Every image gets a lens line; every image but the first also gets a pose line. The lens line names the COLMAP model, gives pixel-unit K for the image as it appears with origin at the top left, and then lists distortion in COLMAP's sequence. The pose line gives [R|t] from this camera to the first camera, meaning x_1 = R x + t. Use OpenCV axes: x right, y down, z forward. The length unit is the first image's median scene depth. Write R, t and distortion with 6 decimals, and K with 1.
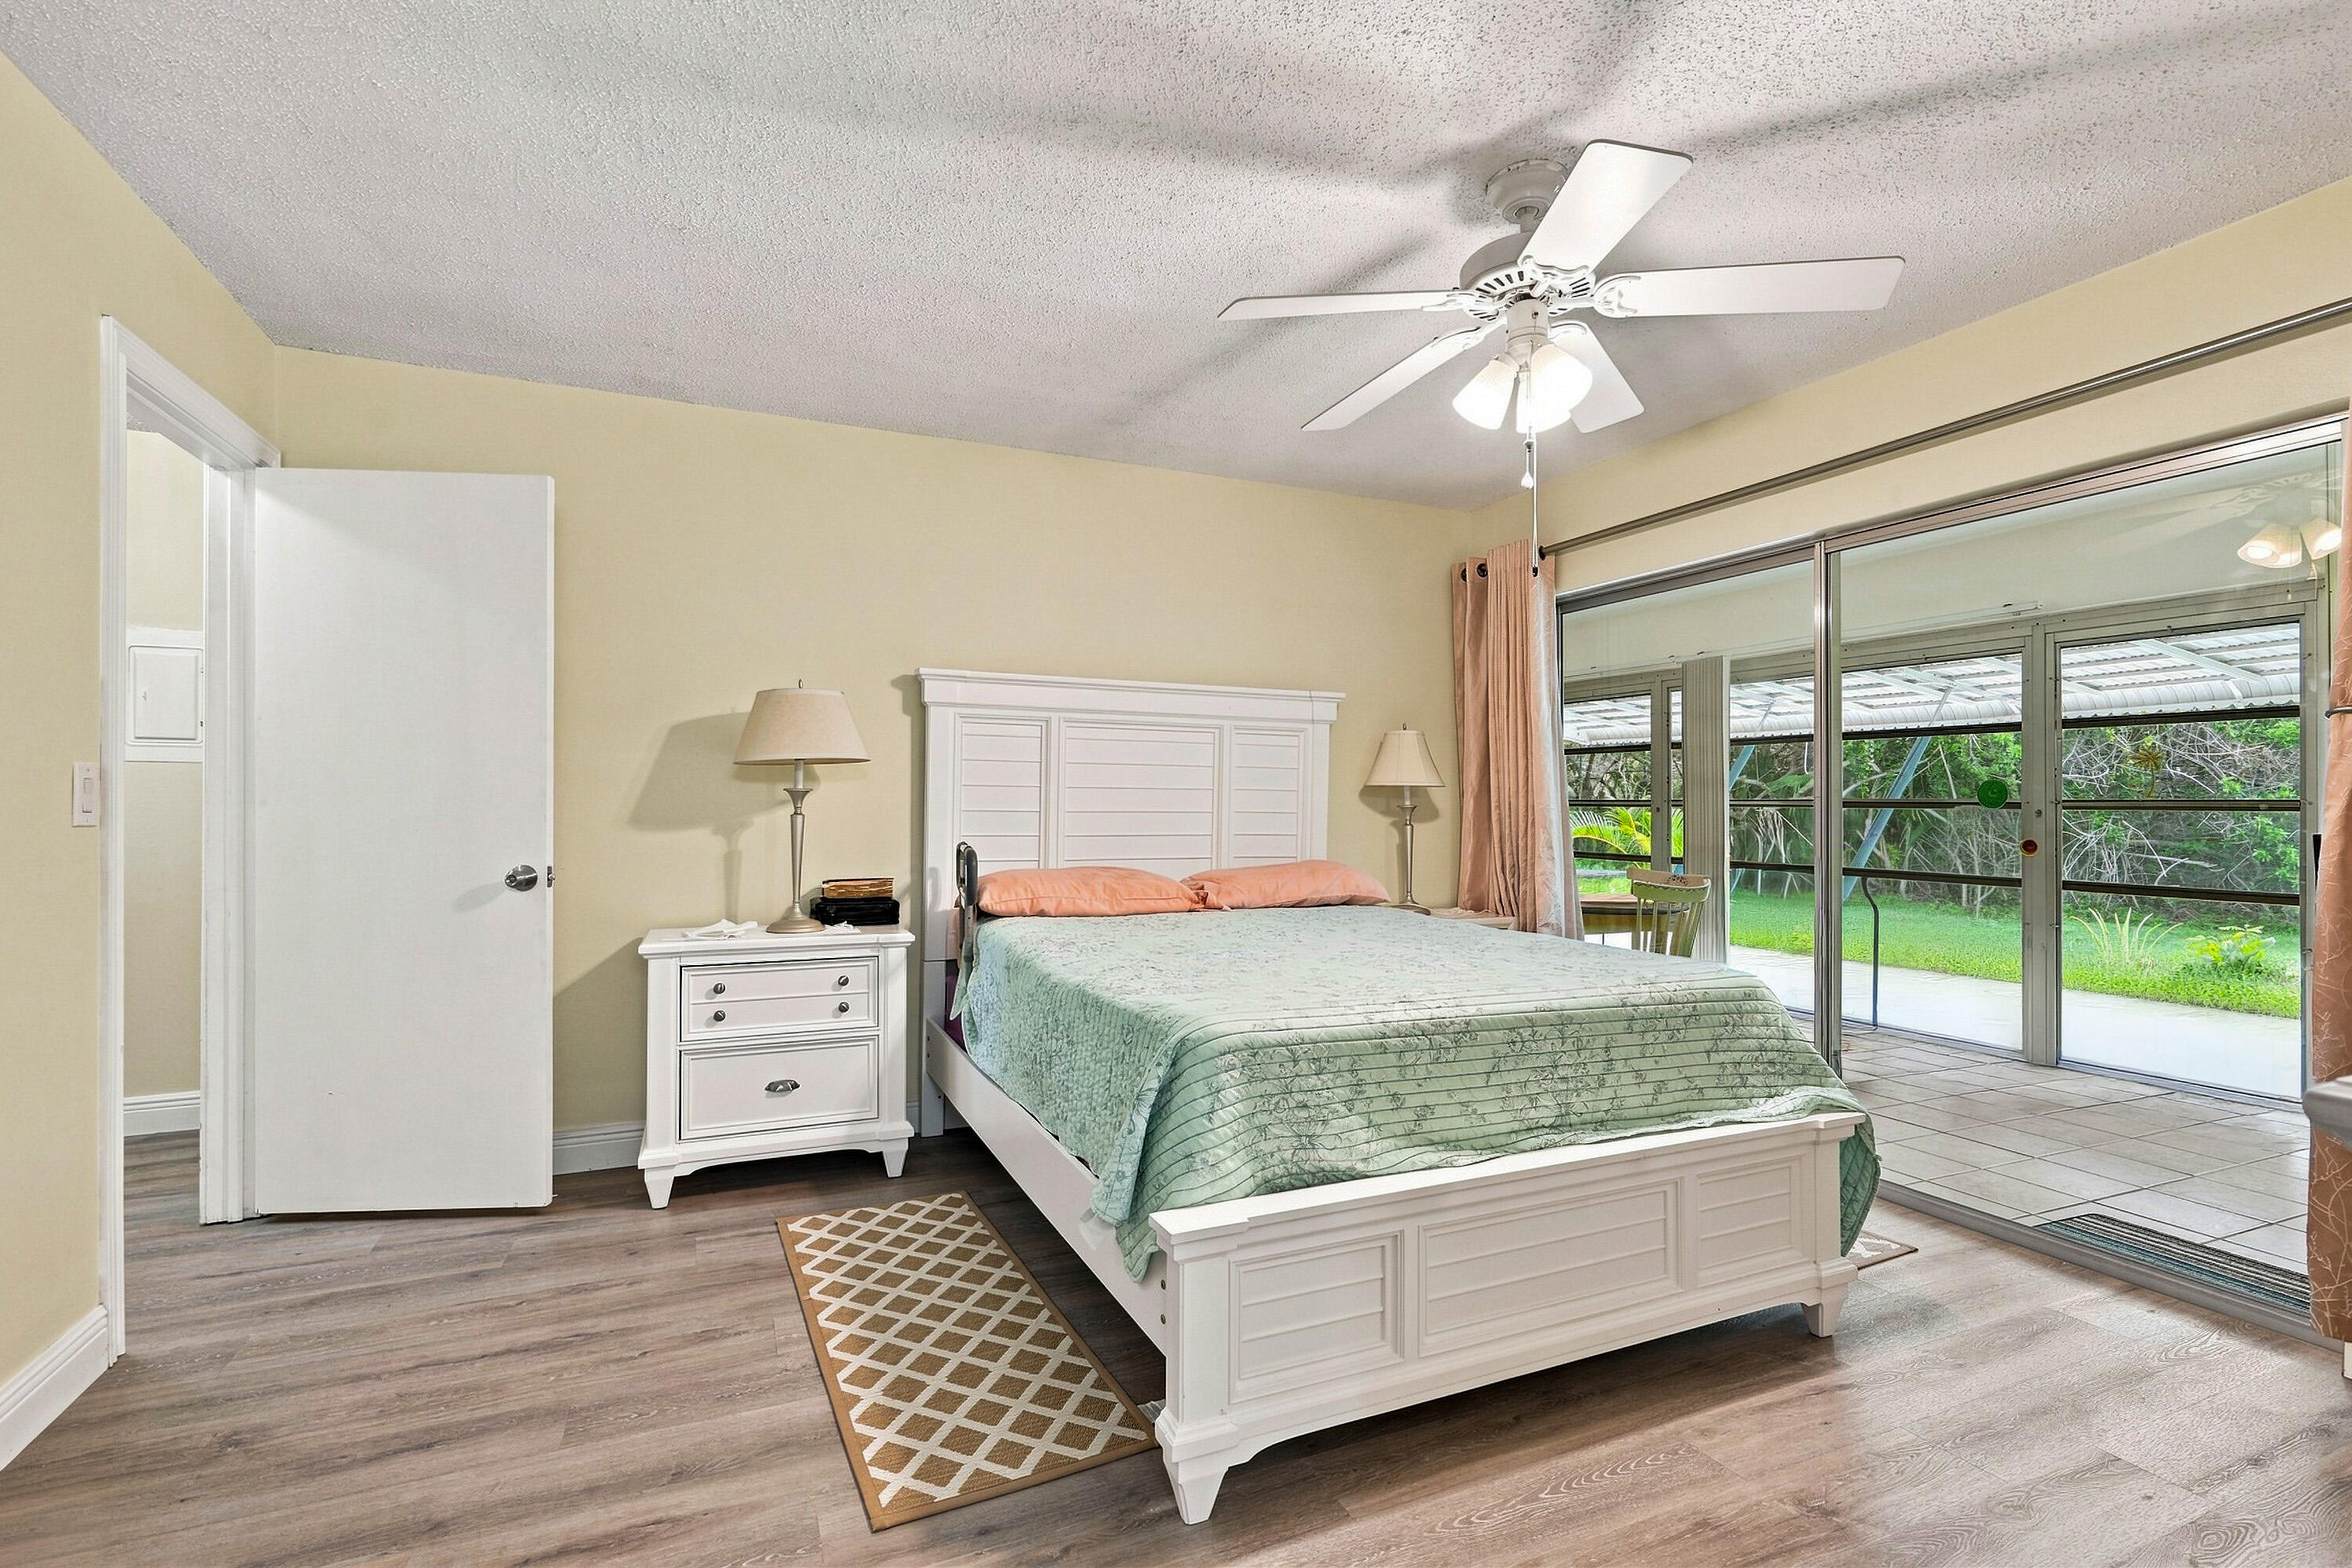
lens RADIAL K [[1070.0, 0, 1180.3], [0, 1070.0, 803.3], [0, 0, 1]] dist [-0.003407, -0.000163]
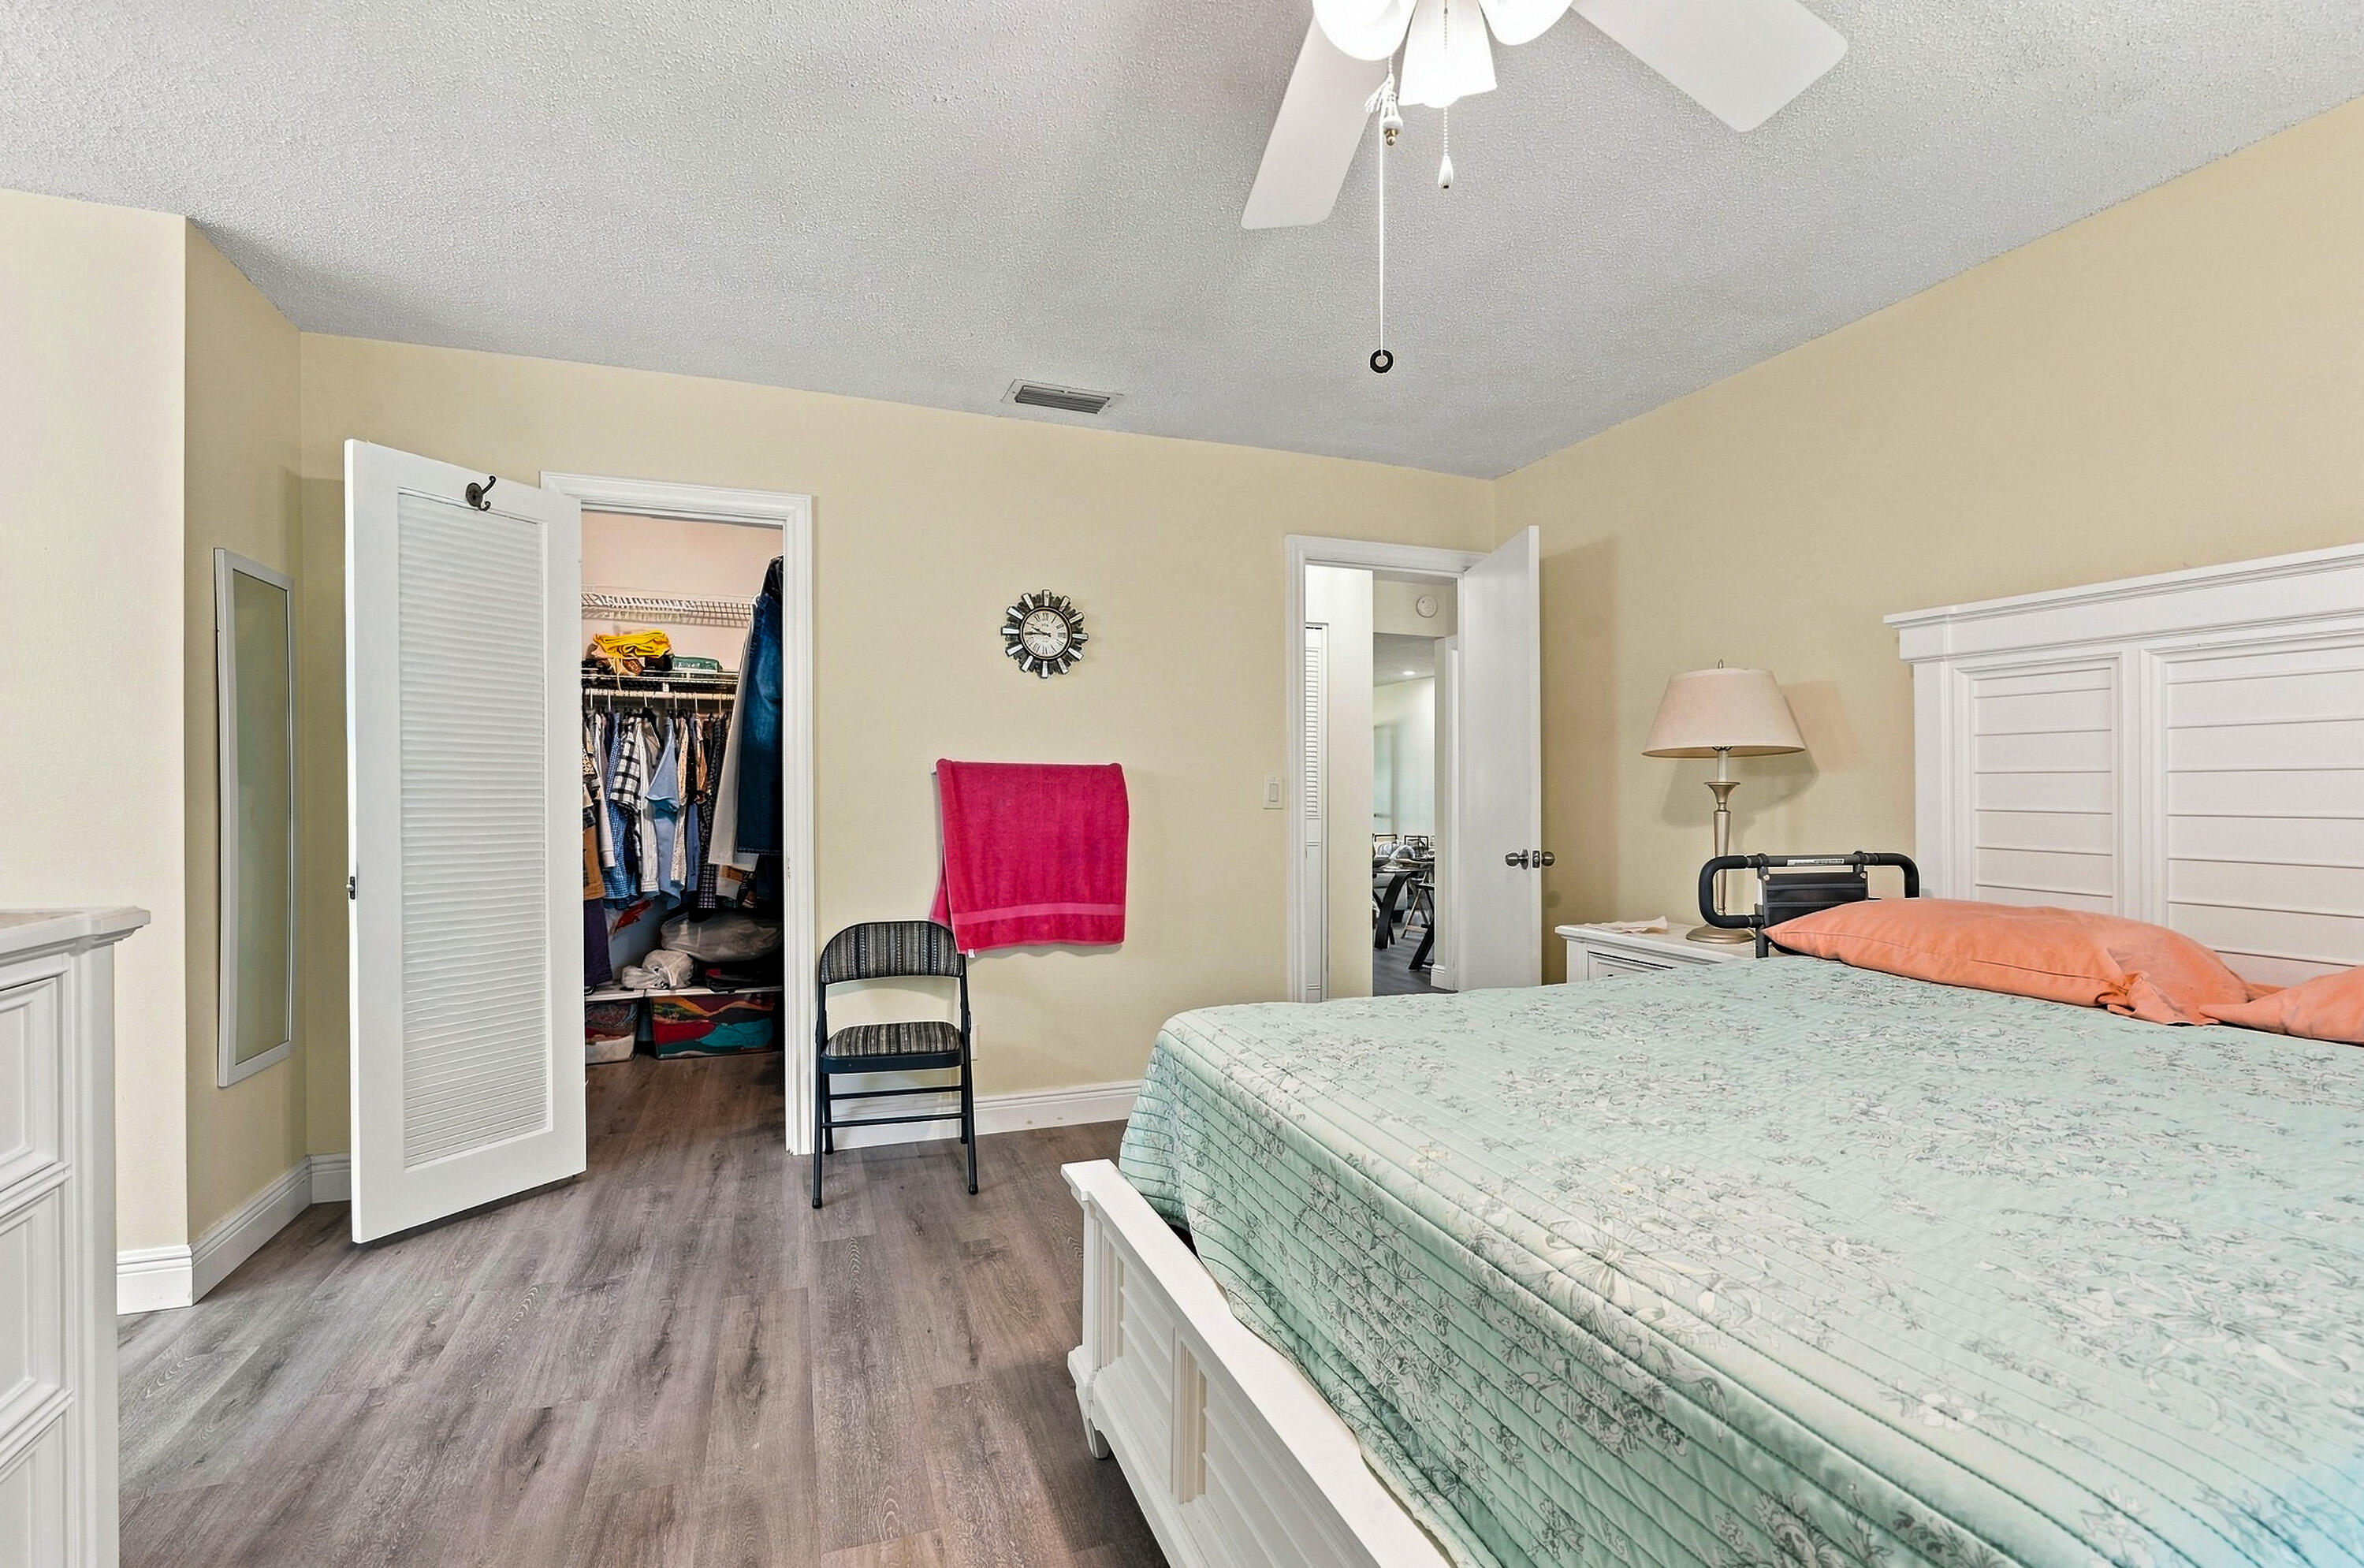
lens RADIAL K [[1075.5, 0, 1186.3], [0, 1075.5, 803.4], [0, 0, 1]] dist [-0.003407, -0.000163]
pose [[-0.070342, 0.002853, -0.997519, 0.893537], [-0.006720, 0.999972, 0.003334, 0.007547], [0.997500, 0.006938, -0.070321, 0.949234]]
